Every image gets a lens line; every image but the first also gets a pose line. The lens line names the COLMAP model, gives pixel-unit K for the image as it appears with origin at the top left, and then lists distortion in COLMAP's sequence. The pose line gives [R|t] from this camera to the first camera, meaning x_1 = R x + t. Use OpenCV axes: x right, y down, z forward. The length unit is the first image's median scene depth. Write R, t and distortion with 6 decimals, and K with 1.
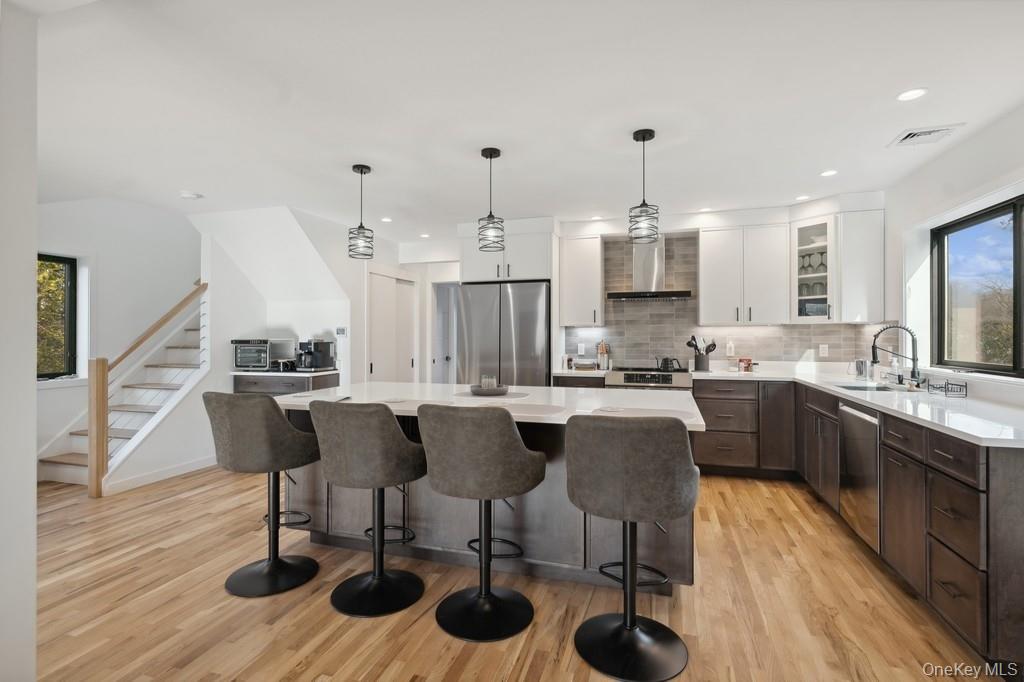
lens RADIAL K [[494.1, 0, 509.1], [0, 494.1, 331.7], [0, 0, 1]] dist [-0.004128, -0.001519]
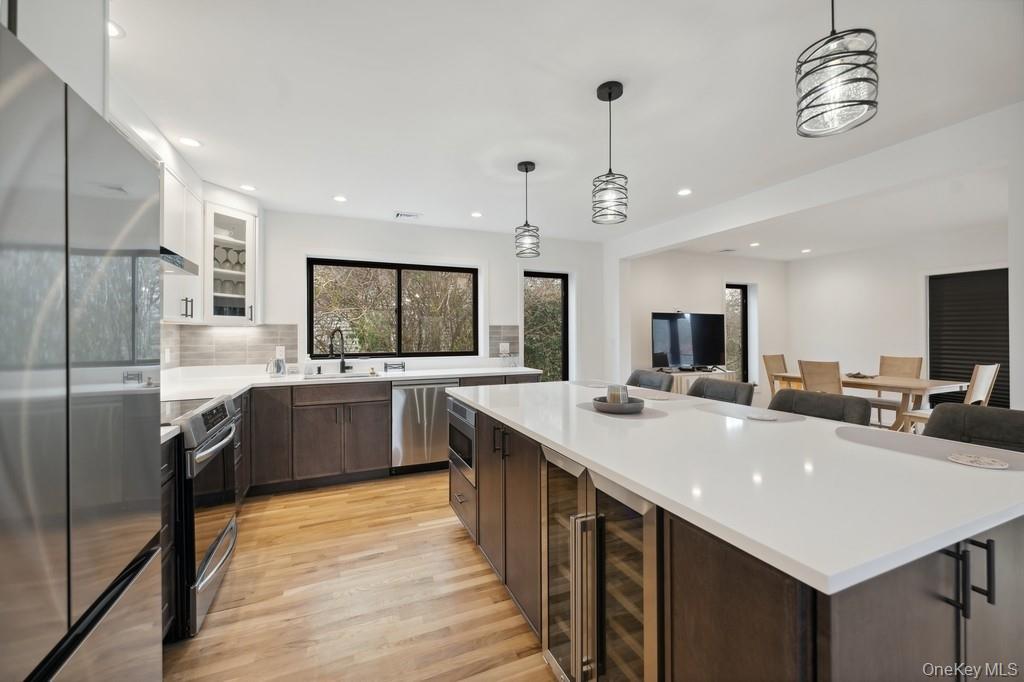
lens RADIAL K [[414.9, 0, 512.7], [0, 414.9, 334.8], [0, 0, 1]] dist [-0.004306, -0.000112]
pose [[-0.655445, -0.002565, 0.755238, -0.302139], [0.000034, 0.999994, 0.003425, -0.000273], [-0.755243, 0.002271, -0.655441, 1.095349]]
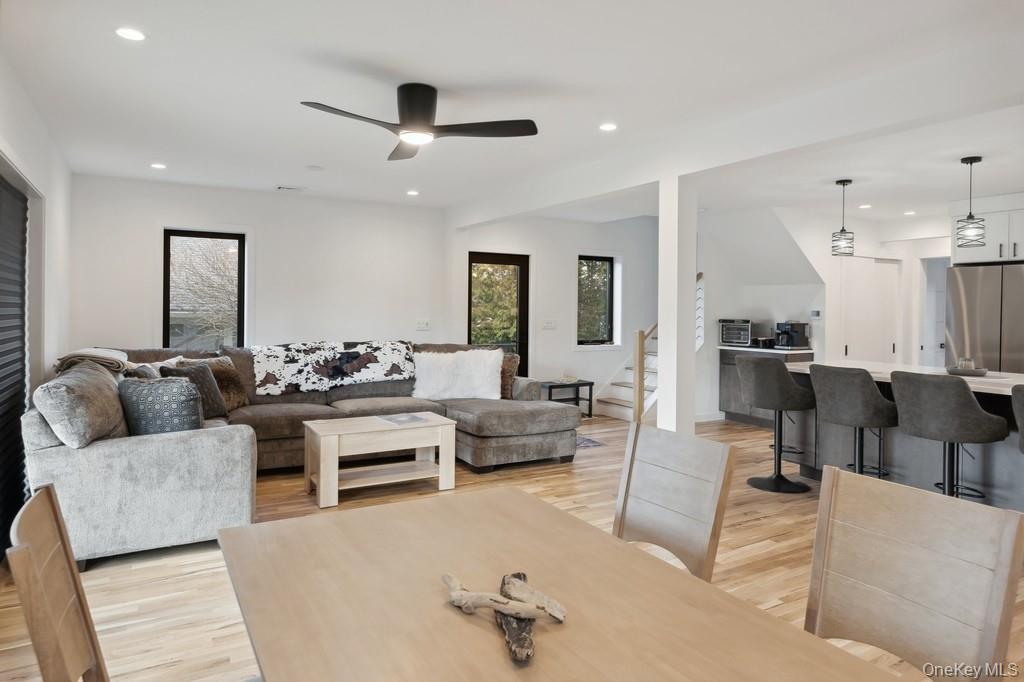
lens RADIAL K [[637.6, 0, 496.8], [0, 637.6, 308.0], [0, 0, 1]] dist [-0.007556, -0.003311]
pose [[0.724094, 0.010129, -0.689627, 0.127157], [-0.007162, 0.999949, 0.007168, -0.020754], [0.689664, -0.000251, 0.724129, -0.558979]]
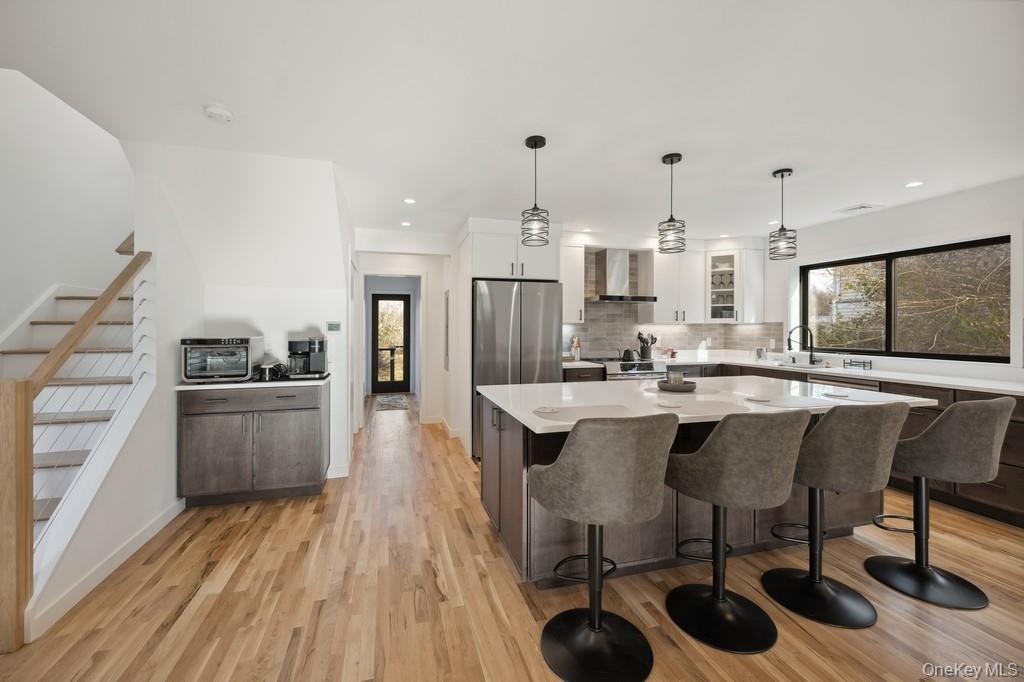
lens RADIAL K [[414.9, 0, 504.2], [0, 414.9, 326.4], [0, 0, 1]] dist [-0.004306, -0.000112]
pose [[0.841261, 0.005024, 0.540607, -0.571120], [-0.005675, 0.999984, -0.000462, -0.003499], [-0.540600, -0.002680, 0.841275, 0.321630]]
